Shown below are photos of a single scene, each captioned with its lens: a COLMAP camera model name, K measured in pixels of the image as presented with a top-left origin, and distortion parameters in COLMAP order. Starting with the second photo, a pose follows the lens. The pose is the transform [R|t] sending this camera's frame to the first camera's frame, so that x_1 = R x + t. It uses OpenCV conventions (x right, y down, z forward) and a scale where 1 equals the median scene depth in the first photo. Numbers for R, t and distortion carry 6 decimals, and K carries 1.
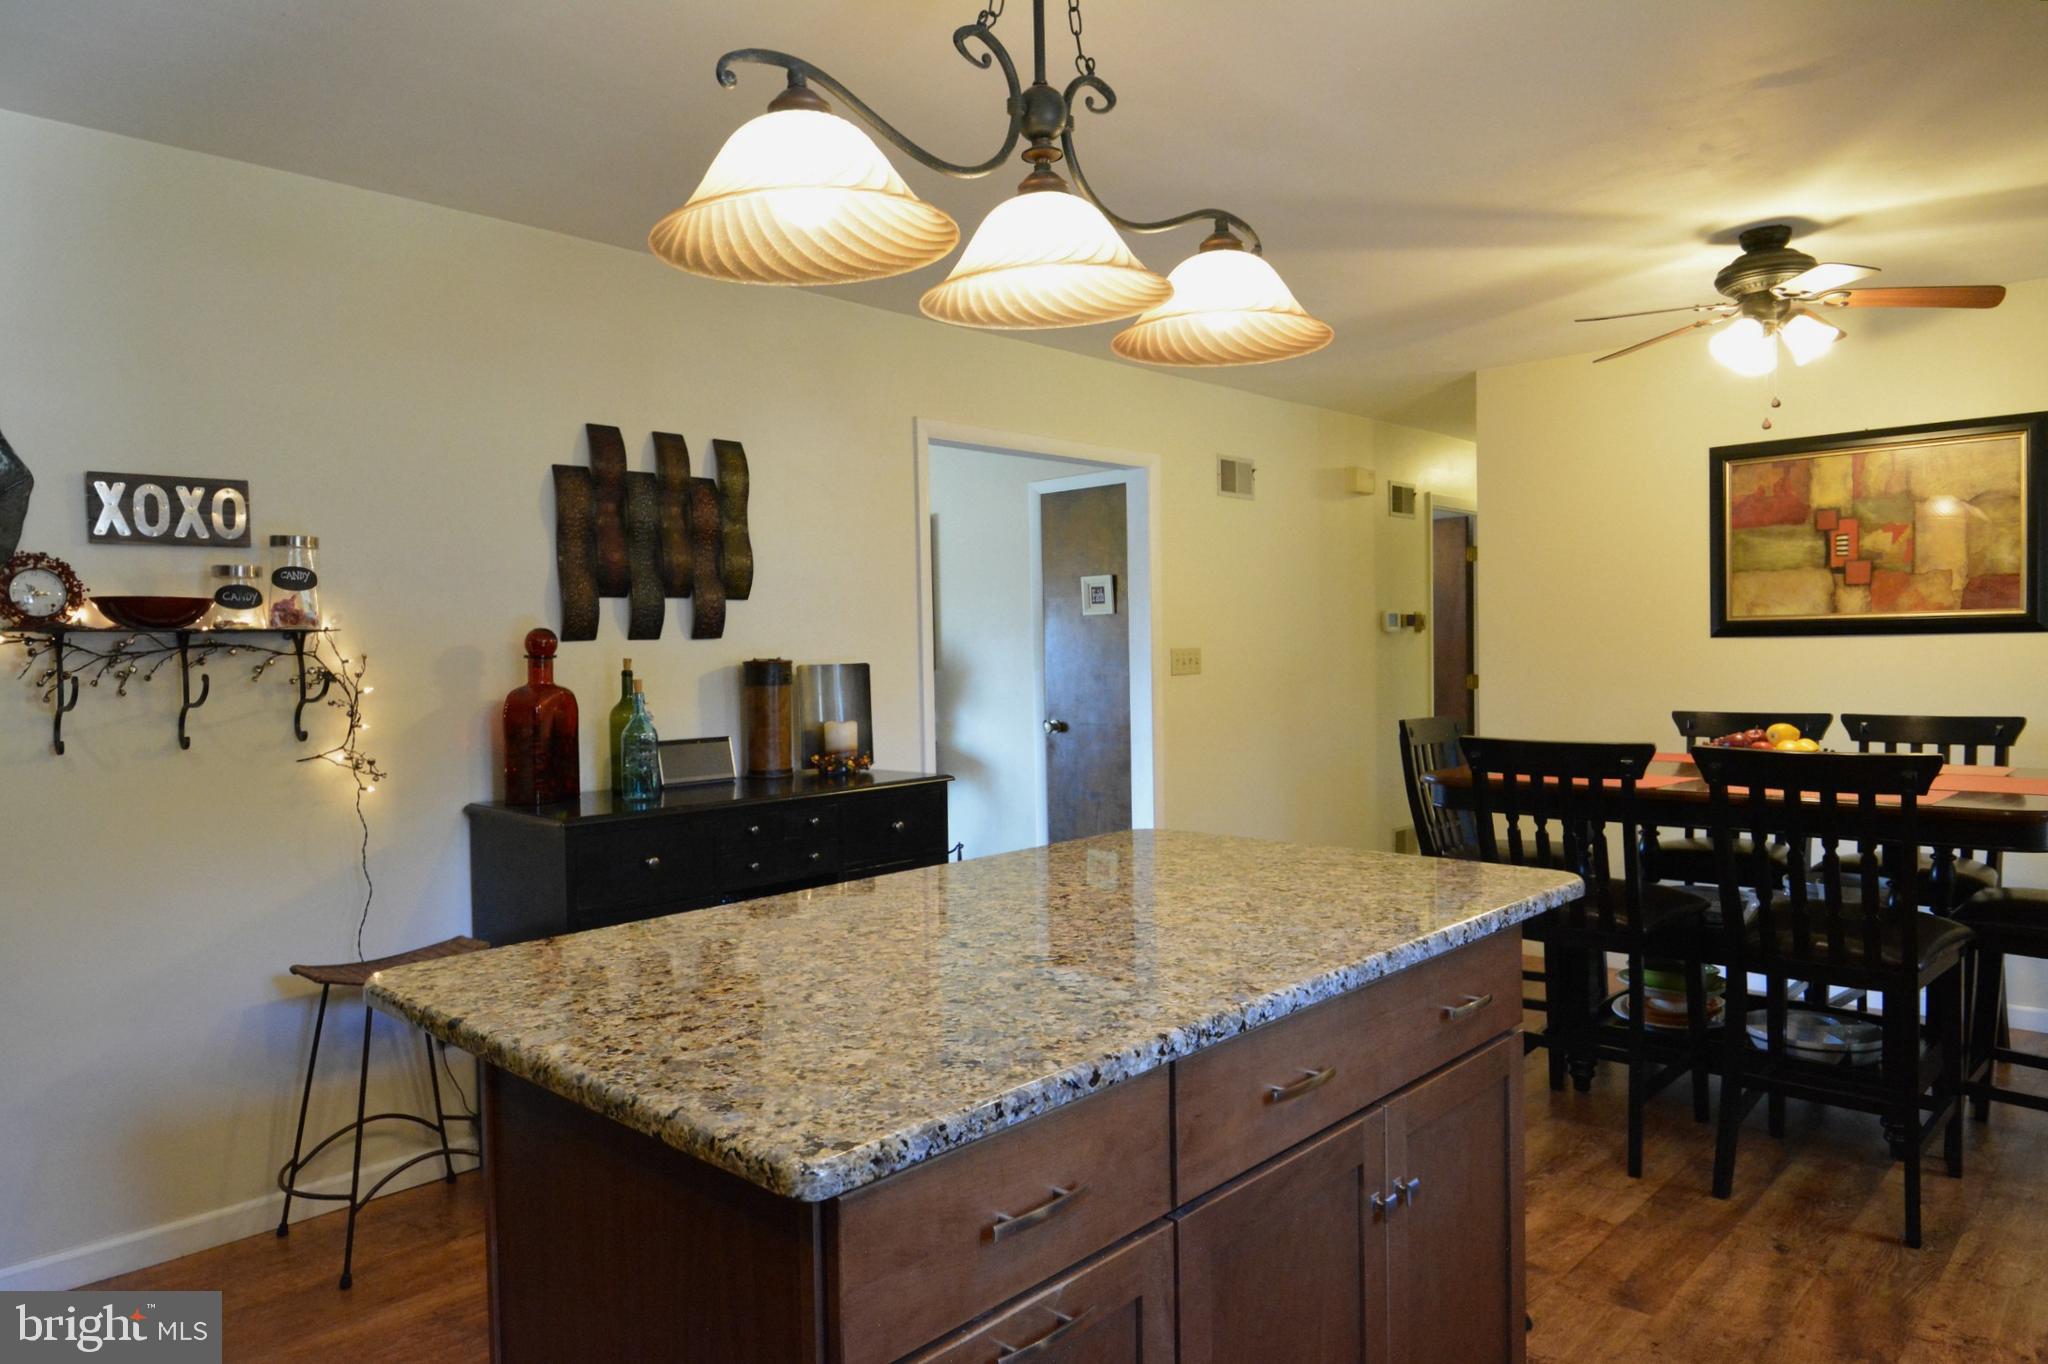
lens RADIAL K [[1322.2, 0, 1006.6], [0, 1322.2, 693.7], [0, 0, 1]] dist [0.005058, -0.029144]
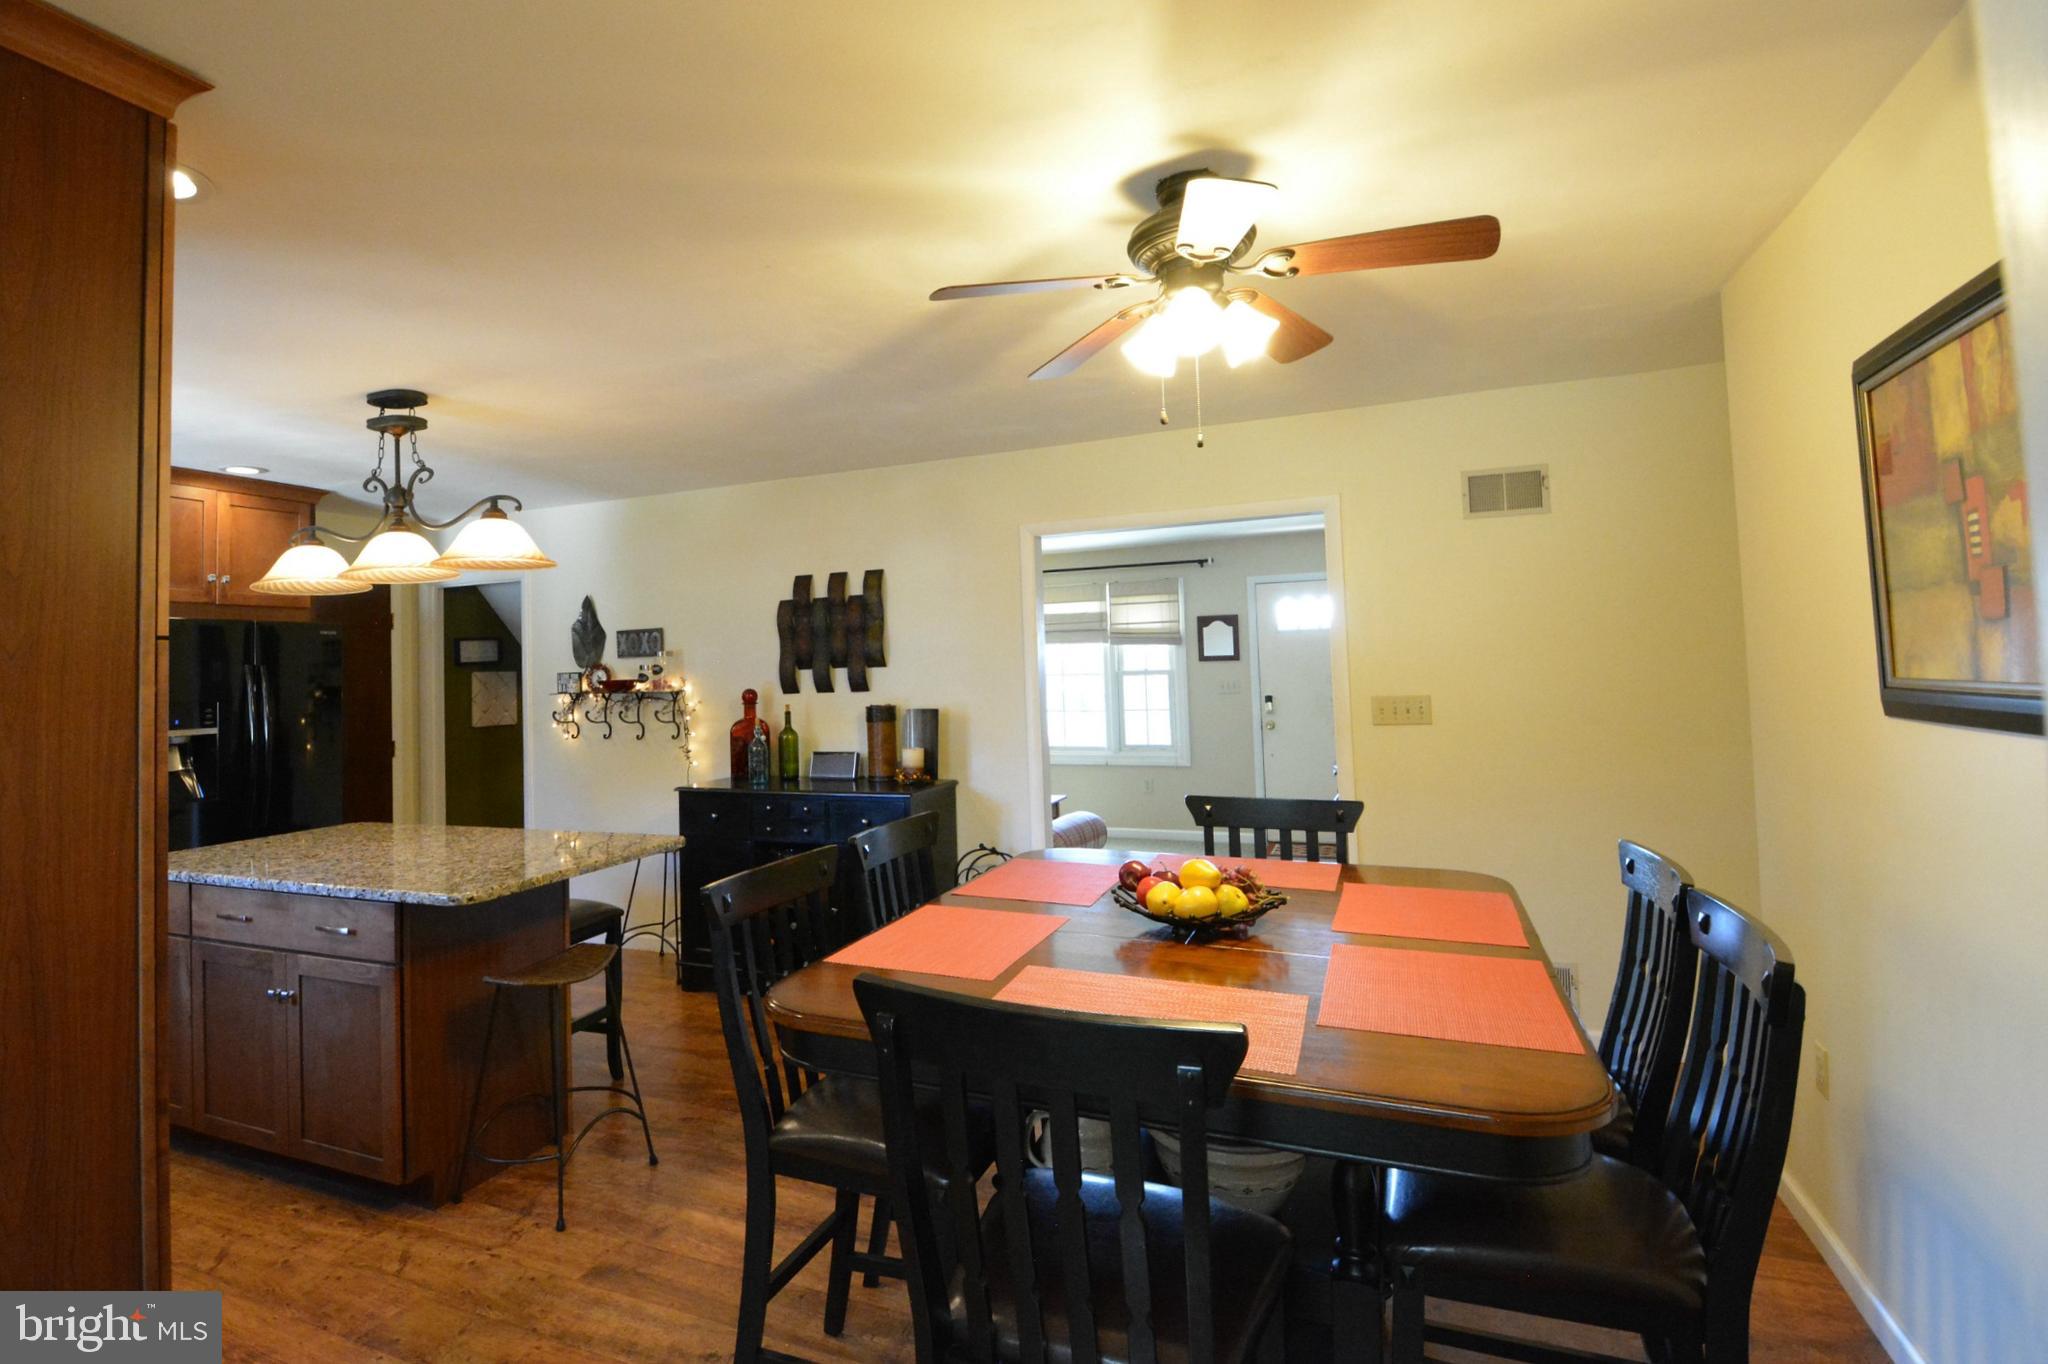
lens RADIAL K [[1009.4, 0, 917.8], [0, 1009.4, 610.0], [0, 0, 1]] dist [-0.002613, -0.002439]
pose [[0.336949, -0.046522, -0.940373, 1.127938], [-0.003780, 0.998704, -0.050762, -0.090274], [0.941515, 0.020659, 0.336336, 0.723745]]
